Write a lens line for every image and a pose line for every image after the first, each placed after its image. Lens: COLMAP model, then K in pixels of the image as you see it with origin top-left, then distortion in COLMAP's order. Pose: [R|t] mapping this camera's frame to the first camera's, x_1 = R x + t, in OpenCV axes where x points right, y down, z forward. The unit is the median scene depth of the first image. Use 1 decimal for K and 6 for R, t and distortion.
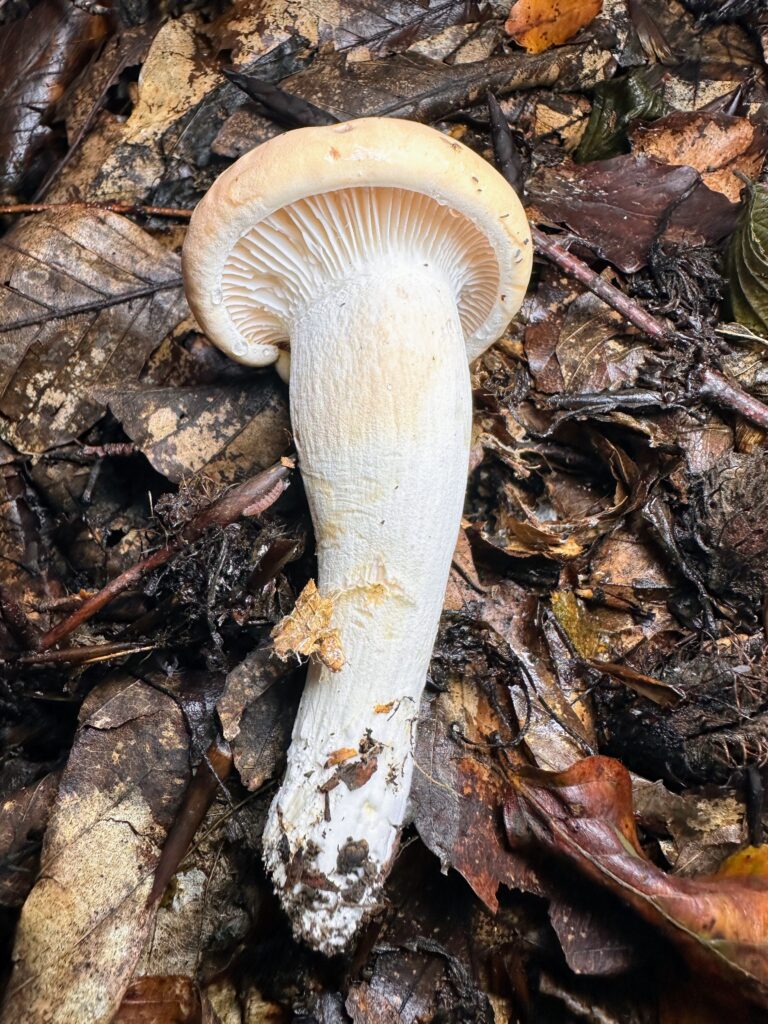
lens RADIAL K [[709.6, 0, 333.1], [0, 709.6, 511.3], [0, 0, 1]] dist [-0.005851, -0.000207]
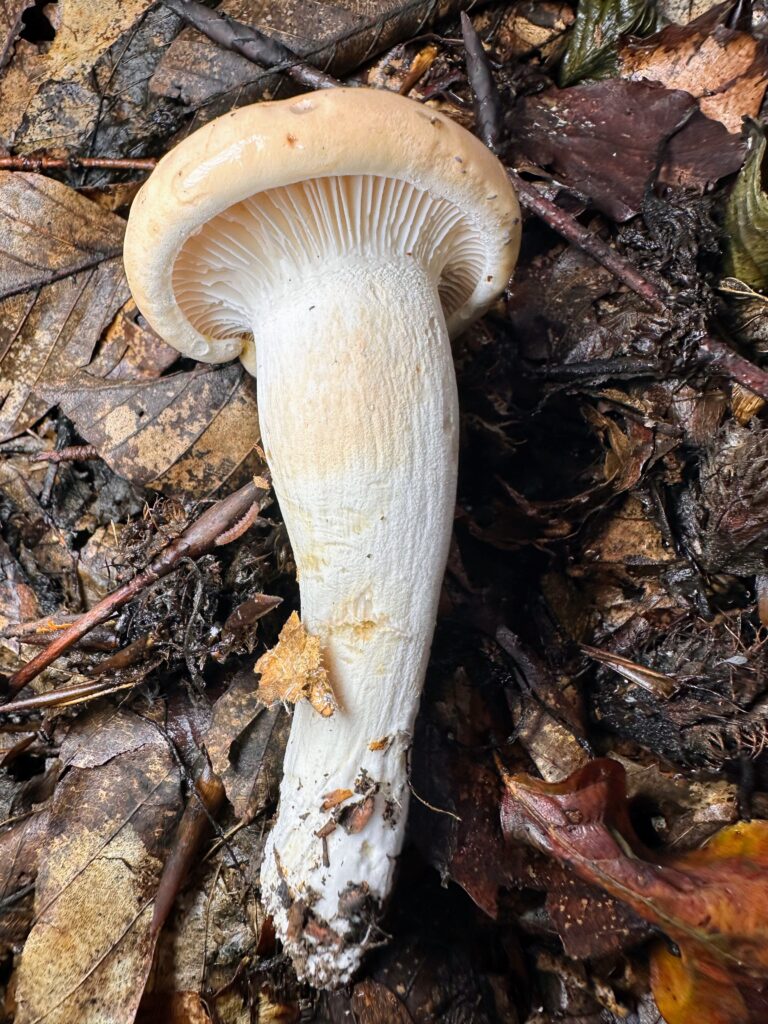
lens RADIAL K [[710.8, 0, 332.6], [0, 710.8, 512.2], [0, 0, 1]] dist [-0.010899, 0.003065]
pose [[0.997980, -0.055184, 0.031486, -0.002330], [0.050524, 0.989781, 0.133345, -0.118188], [-0.038523, -0.131485, 0.990569, 0.064644]]
